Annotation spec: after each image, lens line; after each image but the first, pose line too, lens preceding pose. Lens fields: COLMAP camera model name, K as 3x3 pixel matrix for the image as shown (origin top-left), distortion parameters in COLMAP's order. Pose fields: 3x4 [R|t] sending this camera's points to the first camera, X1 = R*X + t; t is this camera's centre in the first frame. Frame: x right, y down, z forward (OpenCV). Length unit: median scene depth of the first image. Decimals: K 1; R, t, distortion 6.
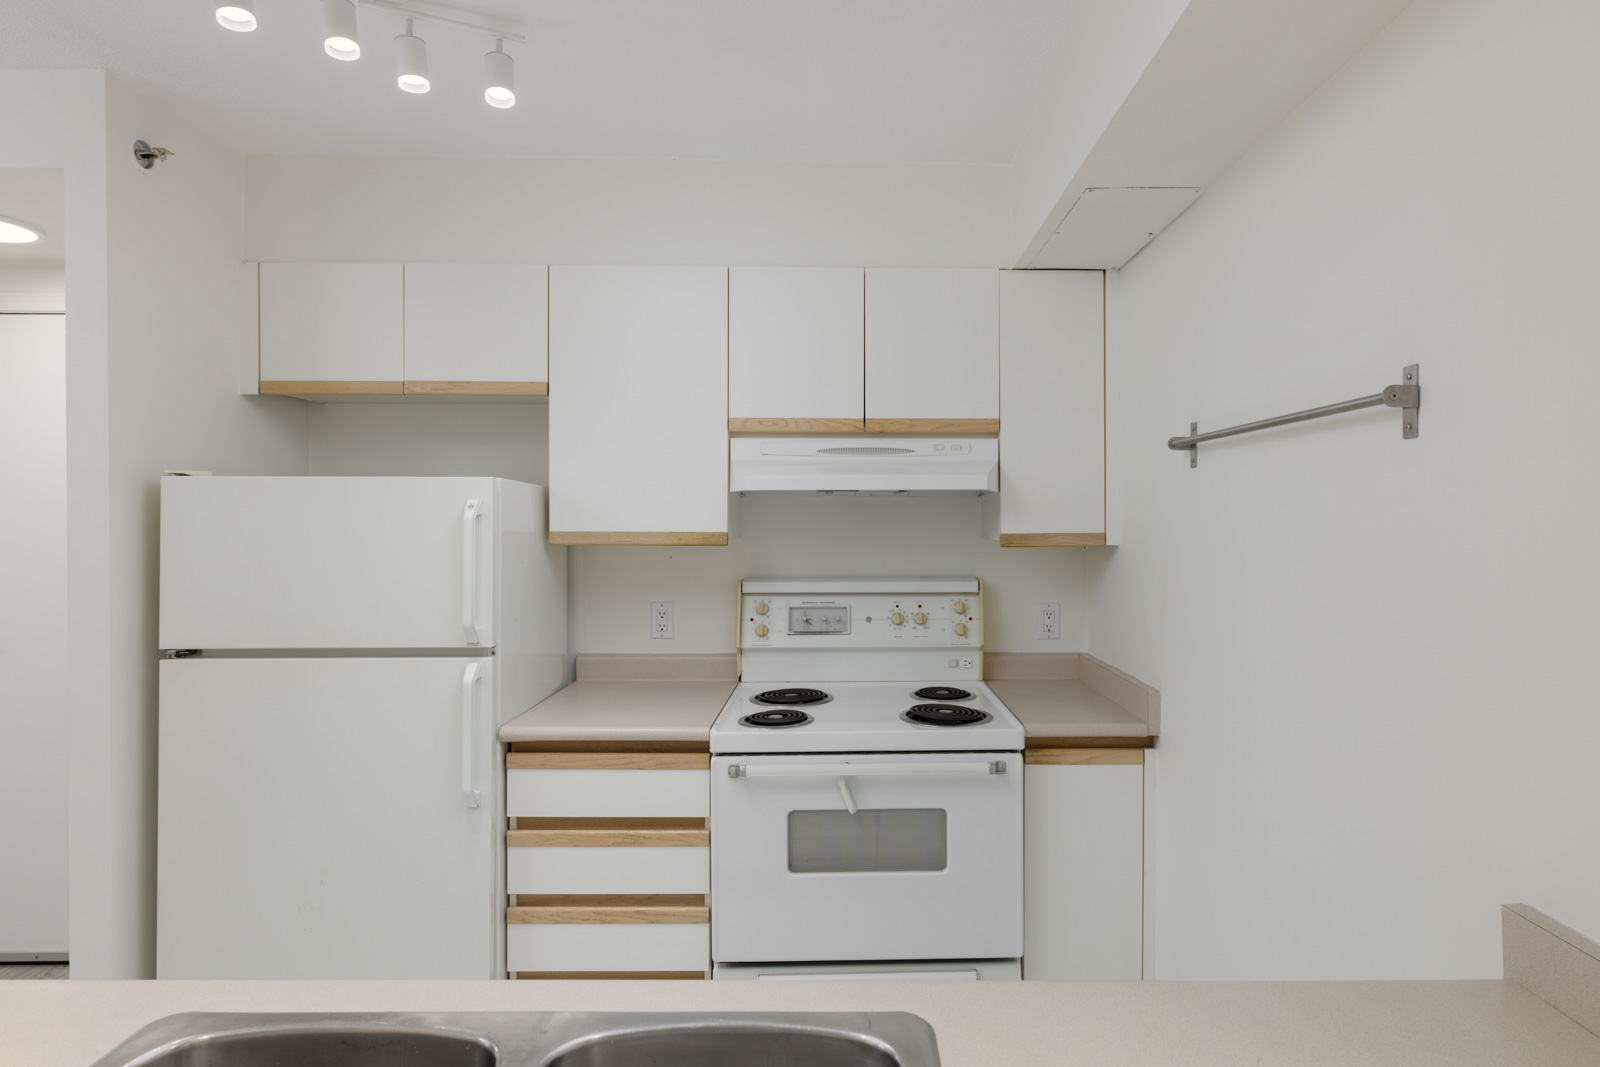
lens RADIAL K [[849.5, 0, 800.0], [0, 849.5, 533.5], [0, 0, 1]] dist [0.009829, -0.011744]
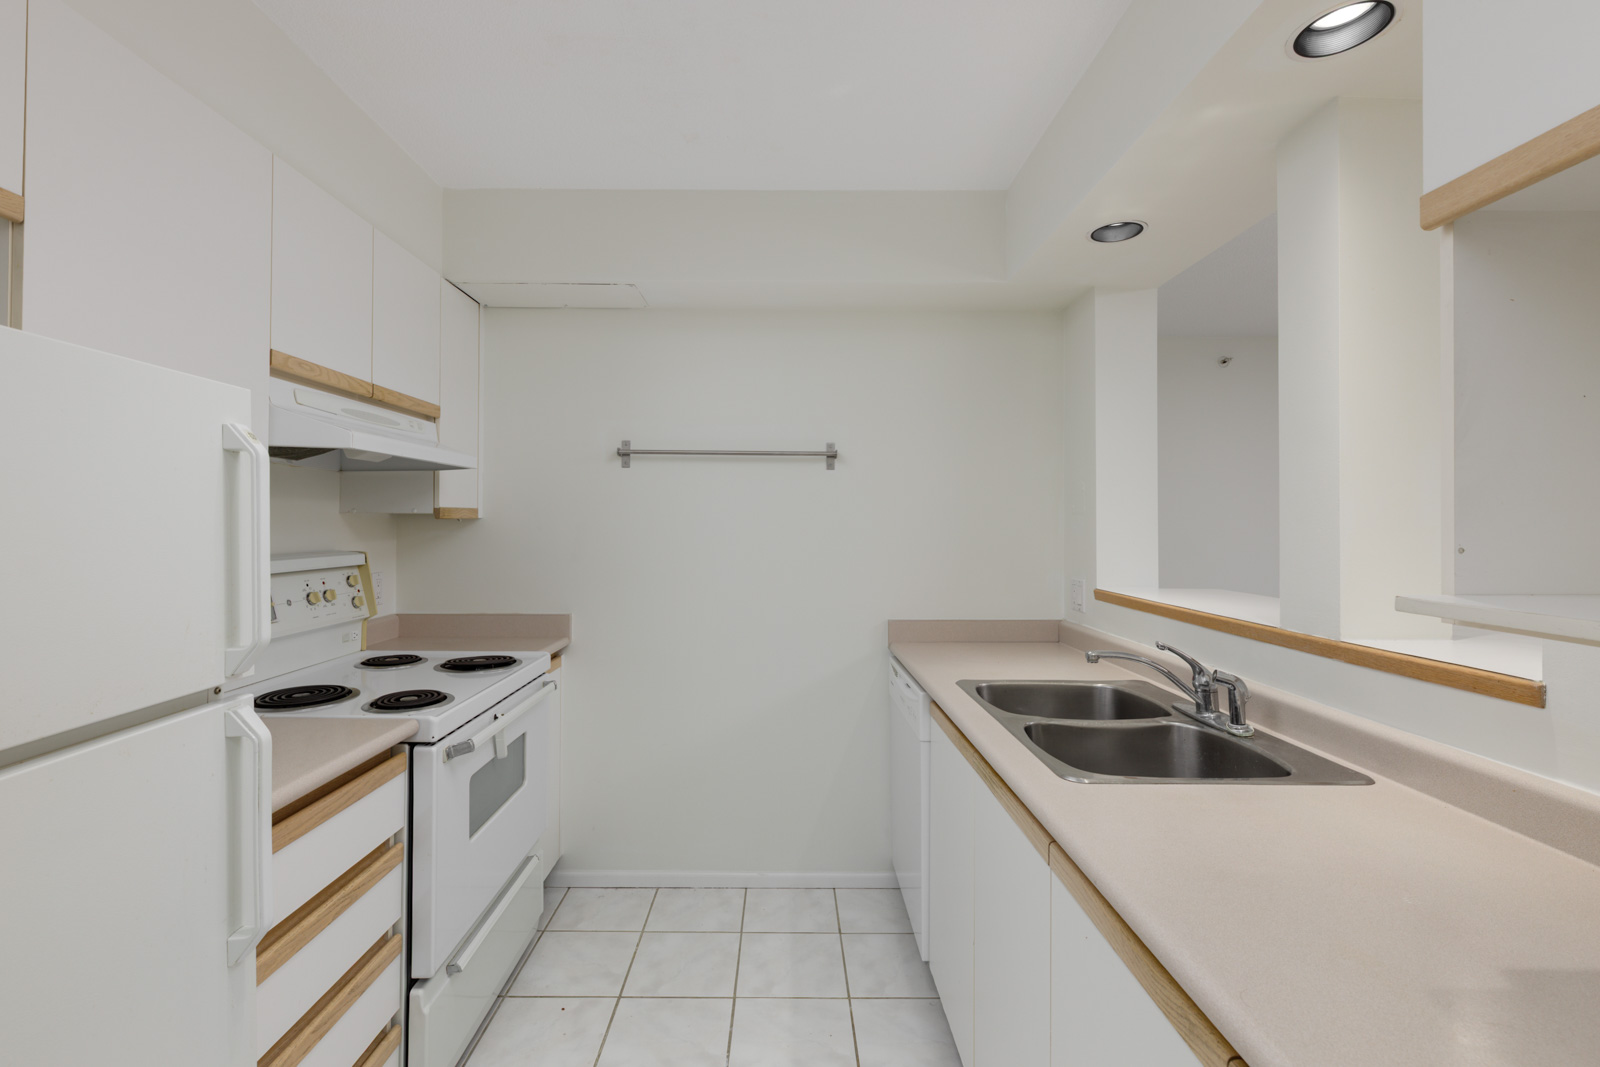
lens RADIAL K [[728.5, 0, 789.8], [0, 728.5, 517.7], [0, 0, 1]] dist [-0.000473, -0.000013]
pose [[0.004227, 0.007261, 0.999965, -0.742201], [0.008072, 0.999941, -0.007294, 0.025389], [-0.999958, 0.008102, 0.004168, 0.527806]]
